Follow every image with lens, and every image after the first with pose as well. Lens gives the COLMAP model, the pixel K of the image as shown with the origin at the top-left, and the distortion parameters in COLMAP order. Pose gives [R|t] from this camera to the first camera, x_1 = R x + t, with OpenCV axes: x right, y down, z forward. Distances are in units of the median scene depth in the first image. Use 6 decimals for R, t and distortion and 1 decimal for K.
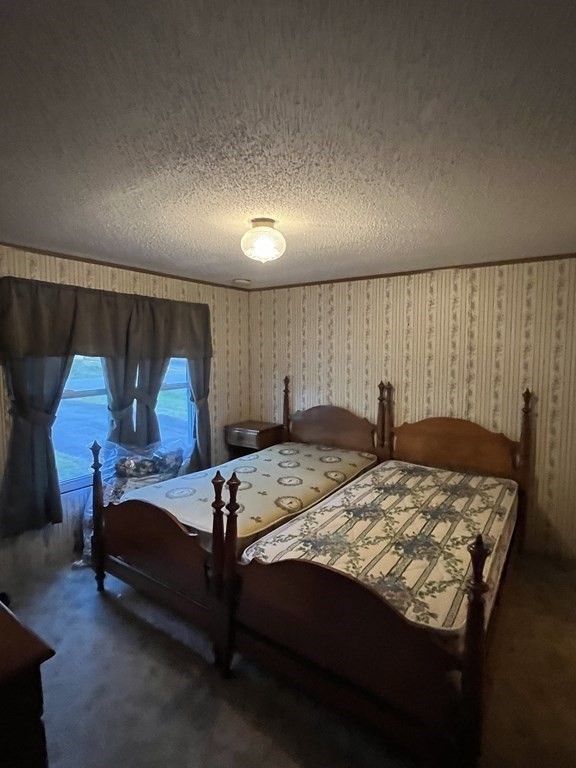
lens RADIAL K [[395.6, 0, 288.8], [0, 395.6, 375.9], [0, 0, 1]] dist [-0.001977, -0.000671]
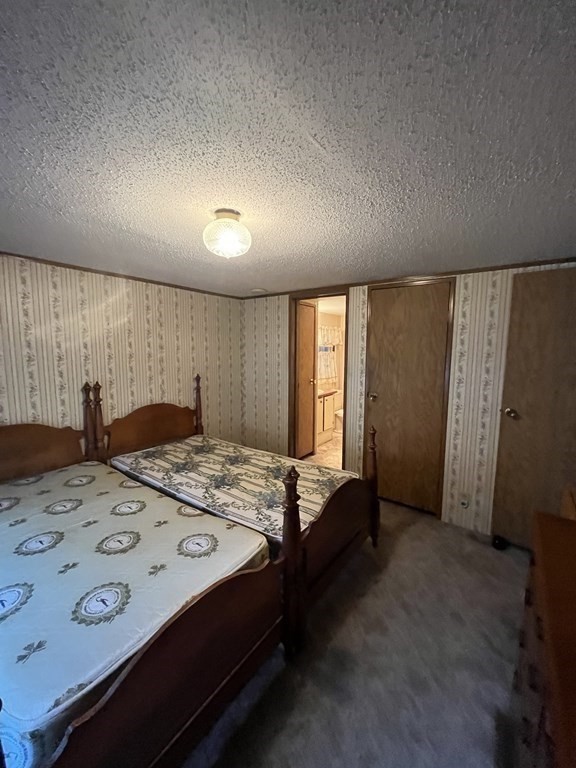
lens RADIAL K [[309.6, 0, 288.0], [0, 309.6, 382.3], [0, 0, 1]] dist [-0.000666, 0.000442]
pose [[0.017892, -0.110304, 0.993737, -0.560142], [0.064722, 0.991939, 0.108939, -0.041360], [-0.997743, 0.062368, 0.024887, 0.582474]]
